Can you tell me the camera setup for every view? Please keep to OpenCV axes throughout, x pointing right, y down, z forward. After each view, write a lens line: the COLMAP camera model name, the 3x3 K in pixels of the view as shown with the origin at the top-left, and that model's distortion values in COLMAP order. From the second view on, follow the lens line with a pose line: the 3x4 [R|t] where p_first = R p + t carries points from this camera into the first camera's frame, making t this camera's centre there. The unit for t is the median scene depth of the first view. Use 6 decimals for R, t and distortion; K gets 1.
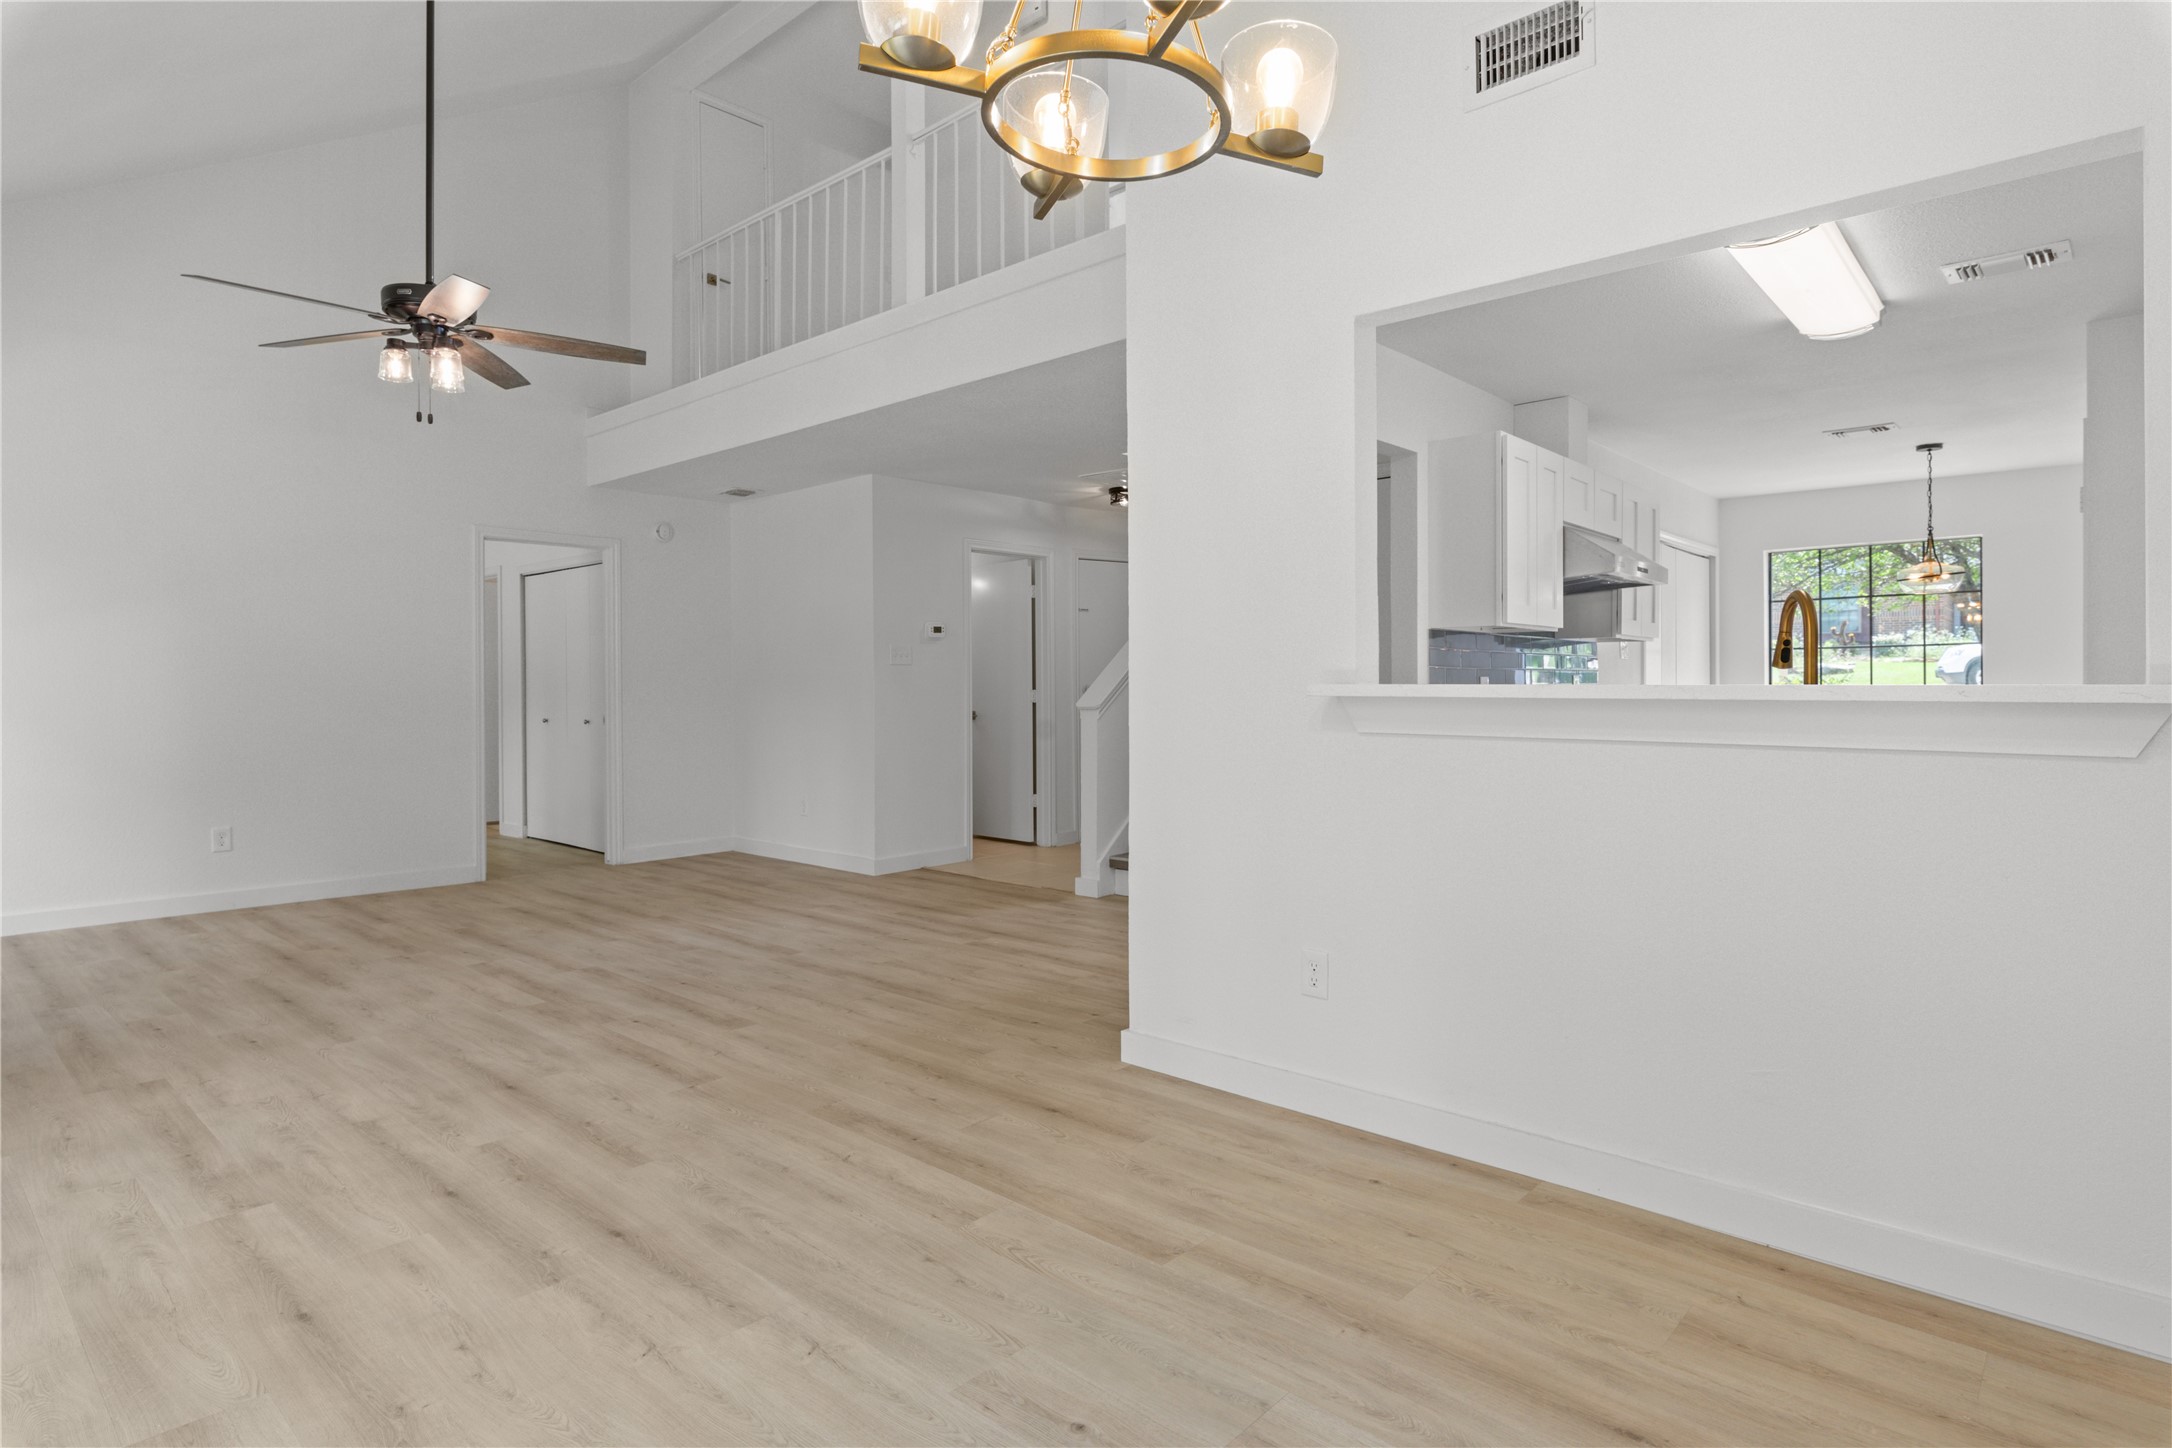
lens RADIAL K [[1112.7, 0, 1080.7], [0, 1112.7, 690.9], [0, 0, 1]] dist [-0.002237, -0.001390]
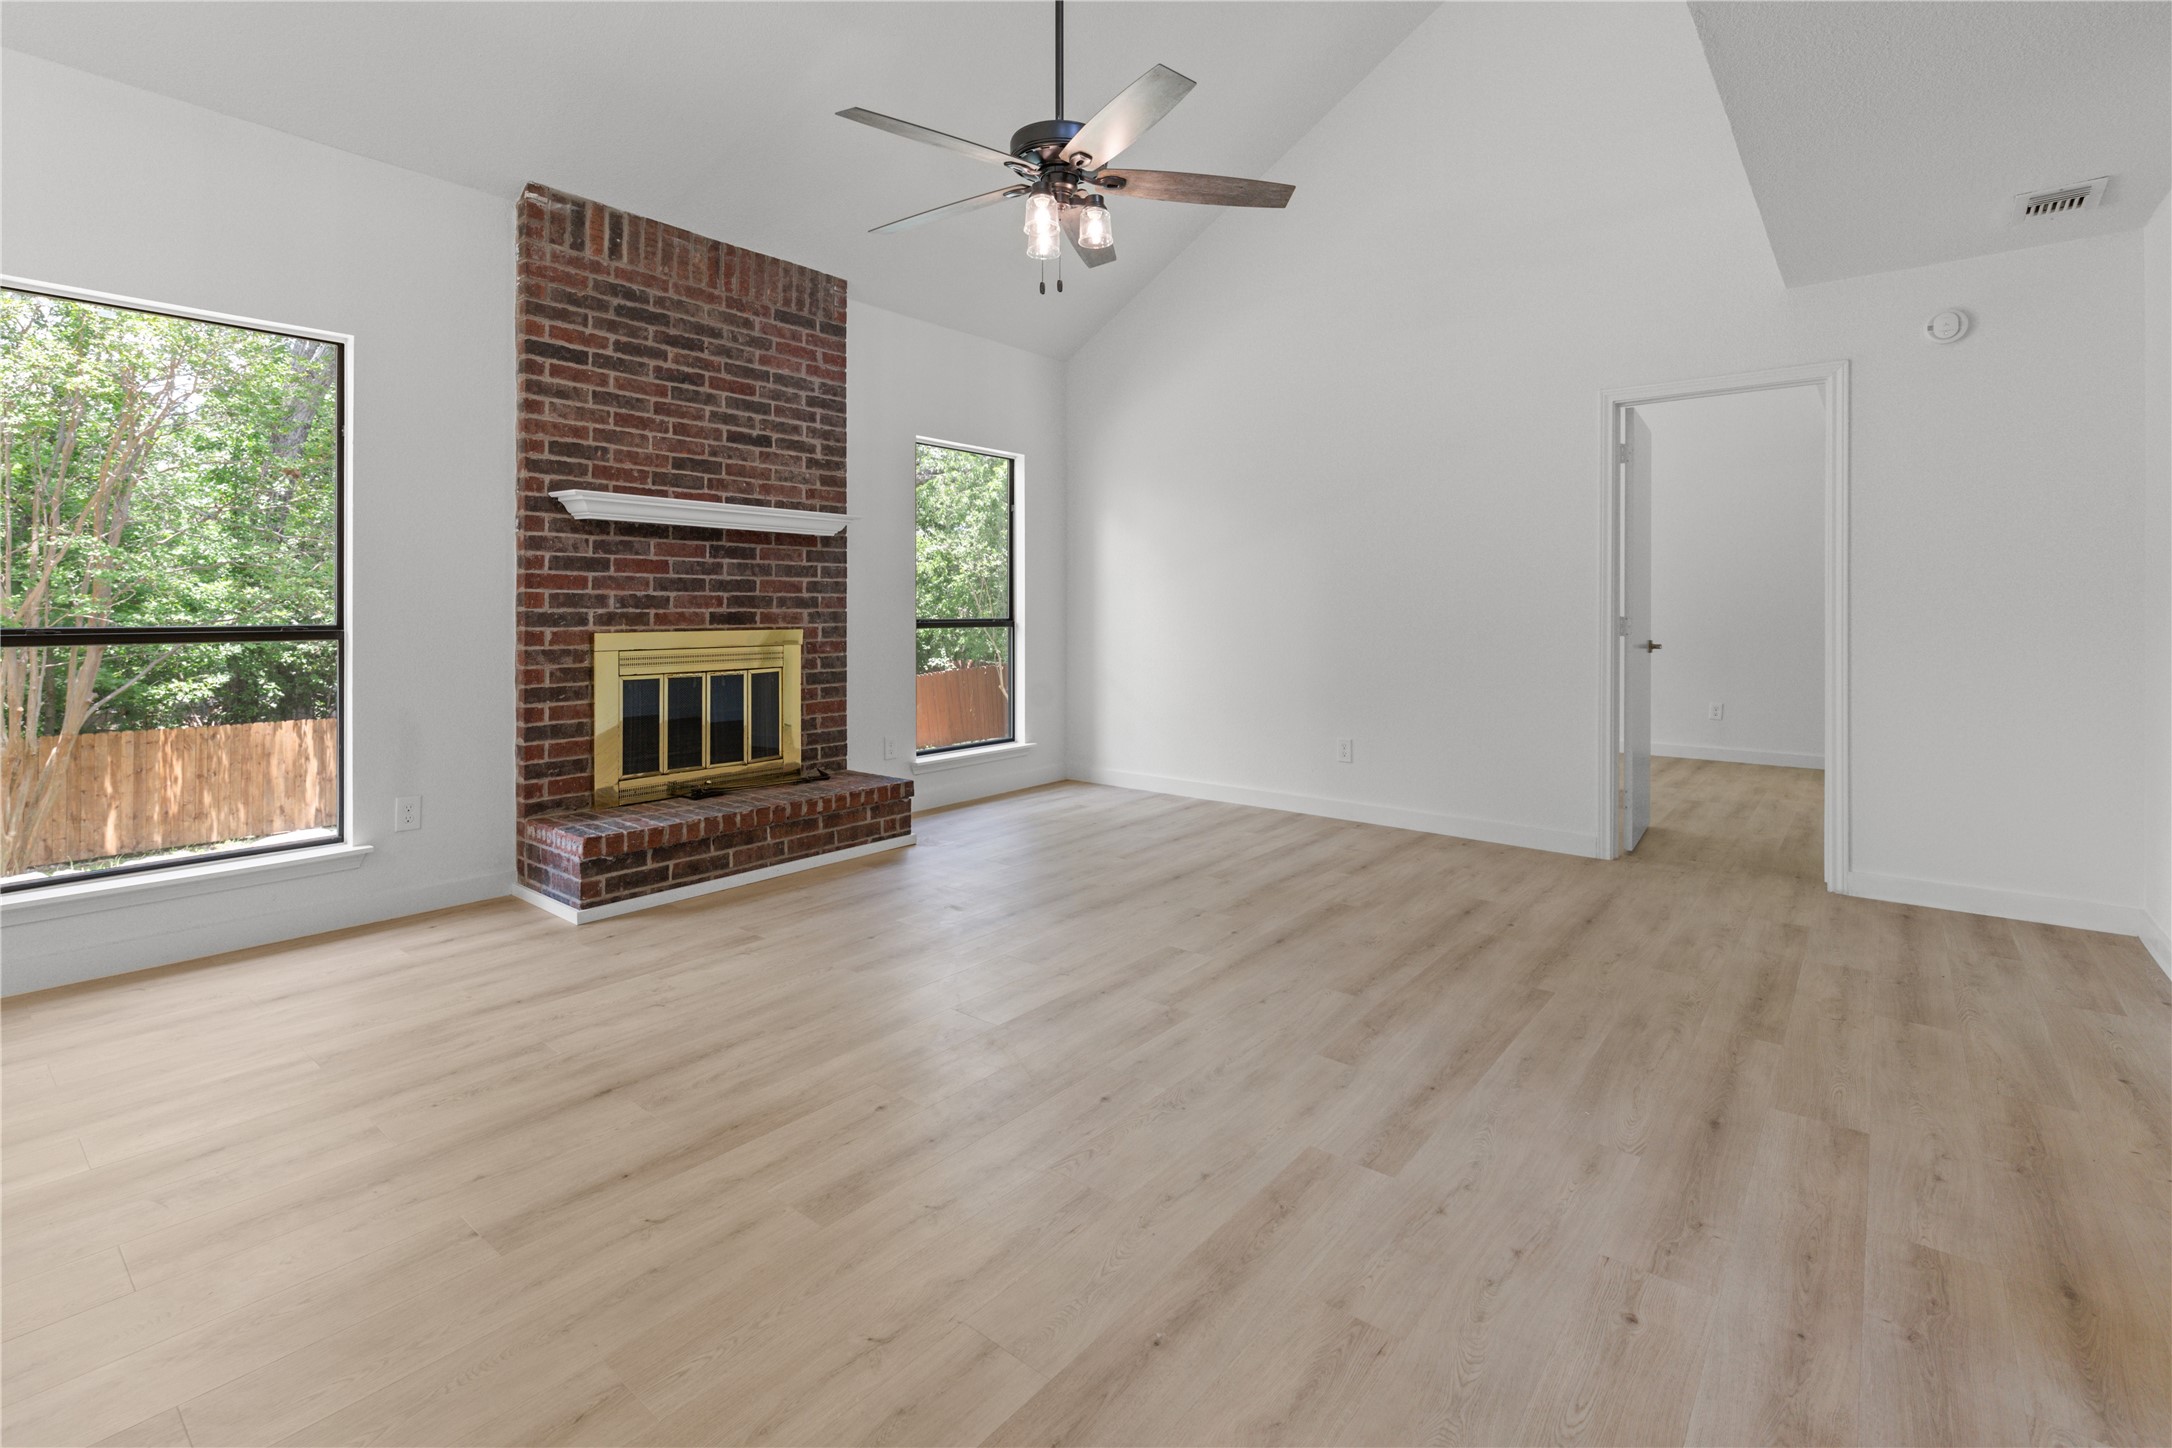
lens RADIAL K [[985.0, 0, 1104.4], [0, 985.0, 609.0], [0, 0, 1]] dist [-0.003632, 0.000288]
pose [[0.067705, 0.007275, -0.997679, 0.129407], [-0.006010, 0.999958, 0.006884, -0.002732], [0.997687, 0.005530, 0.067746, 0.743862]]
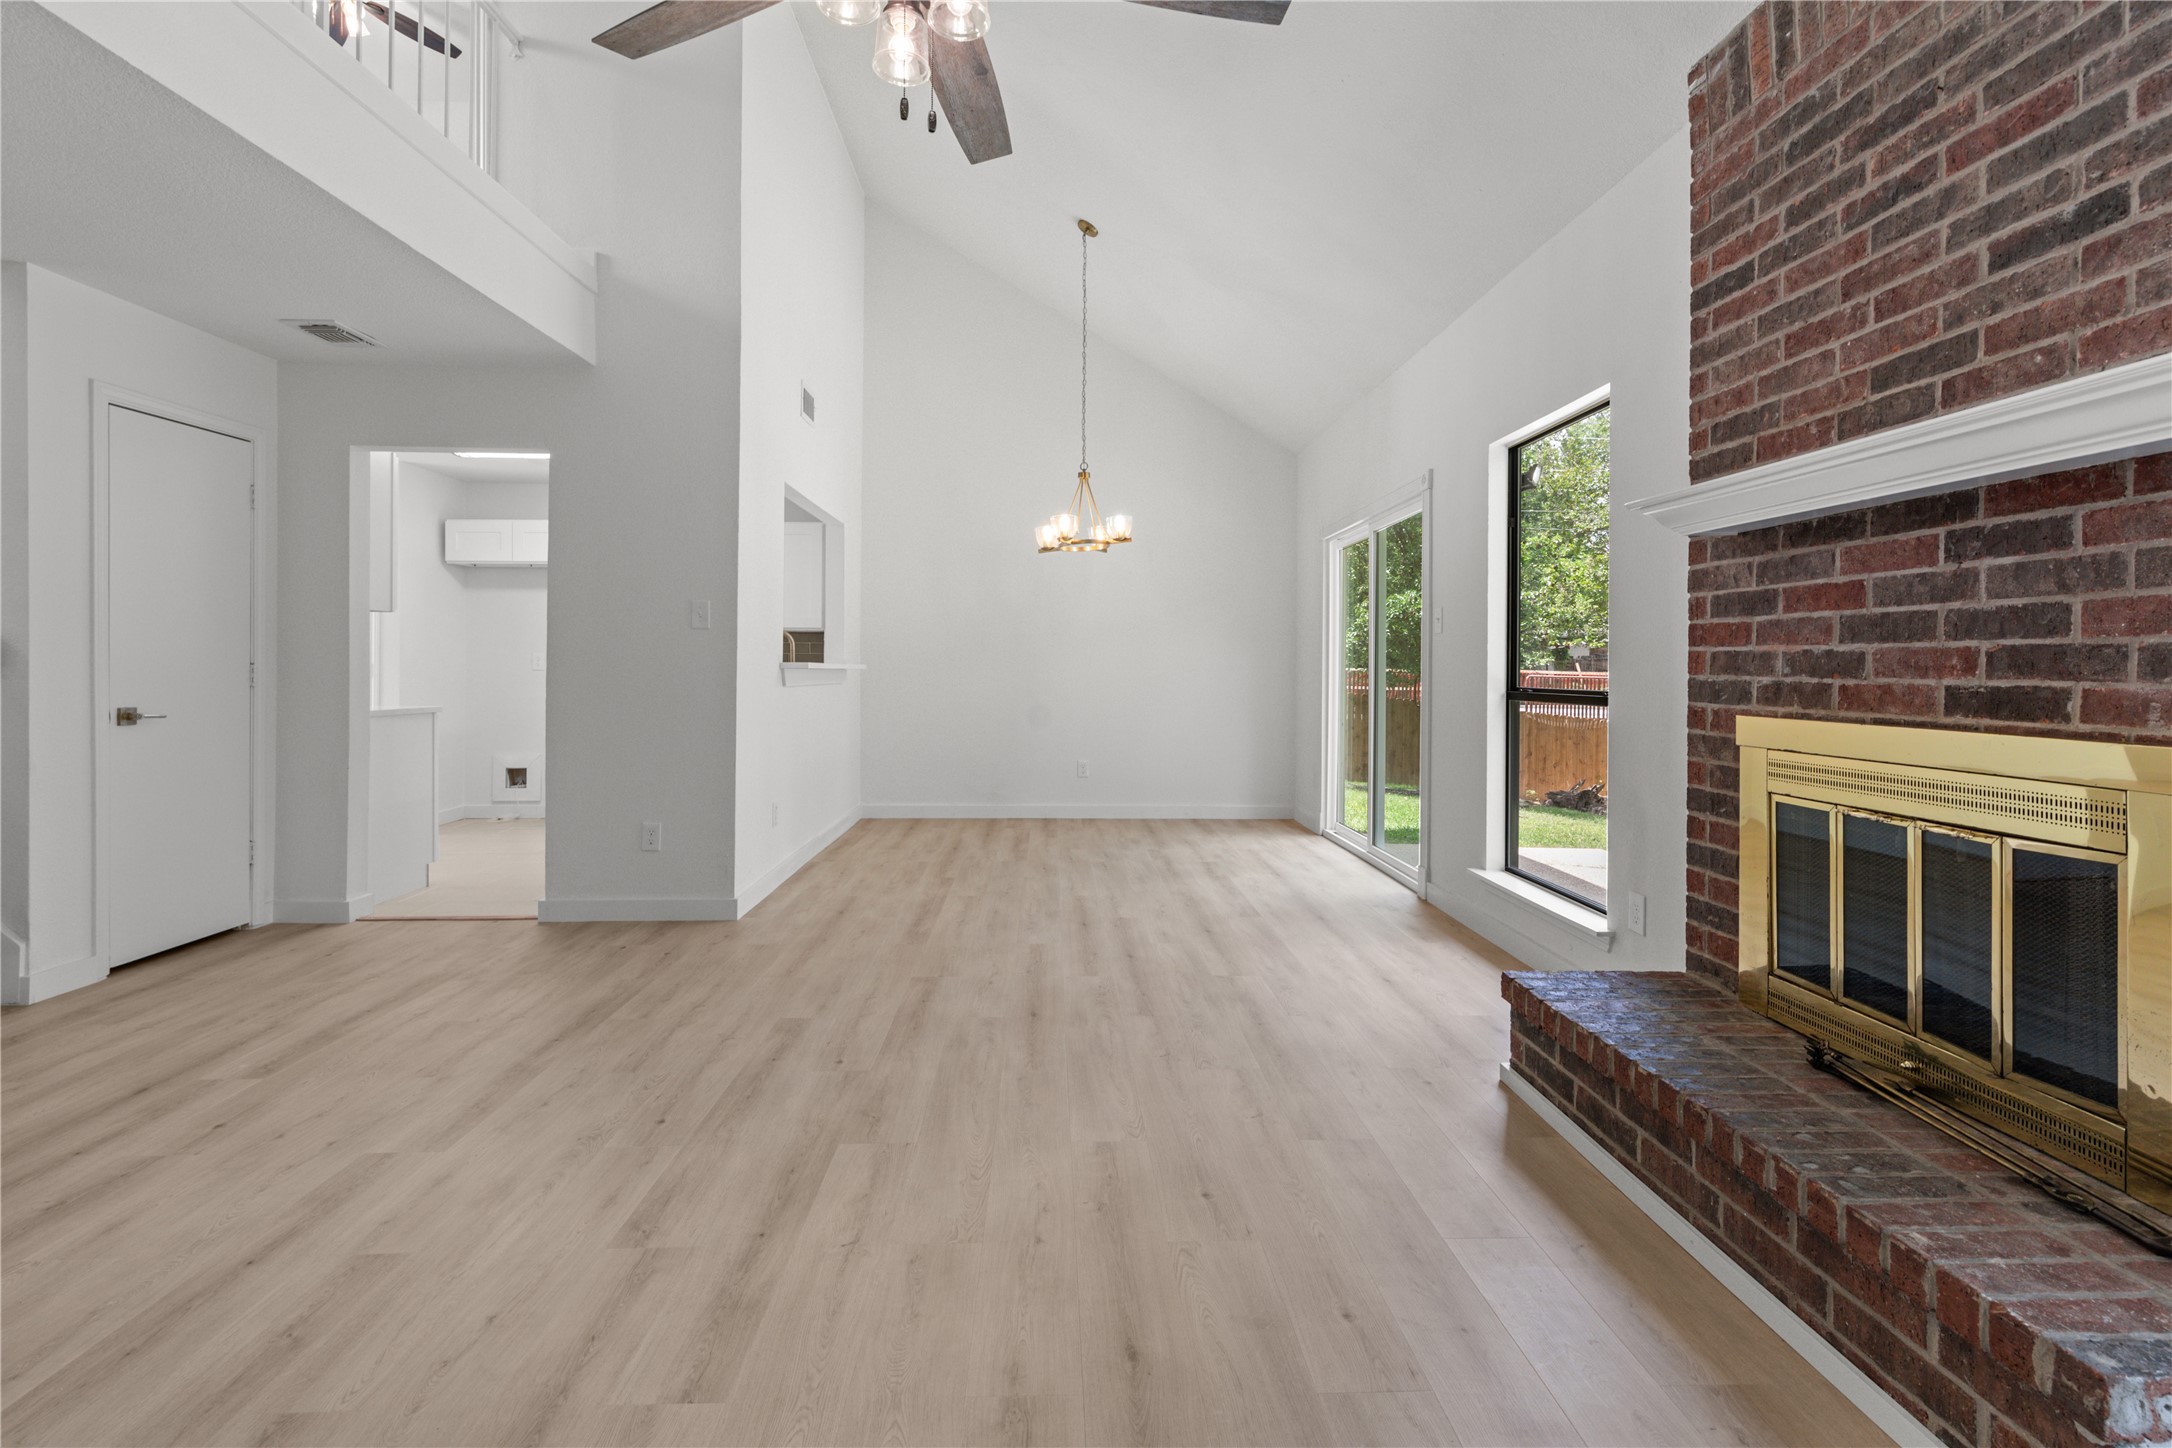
lens RADIAL K [[985.0, 0, 1067.1], [0, 985.0, 663.8], [0, 0, 1]] dist [-0.003632, 0.000288]
pose [[-0.683224, 0.000284, 0.730209, -0.718299], [-0.002086, 0.999995, -0.002341, 0.000558], [-0.730206, -0.003123, -0.683220, 0.940346]]
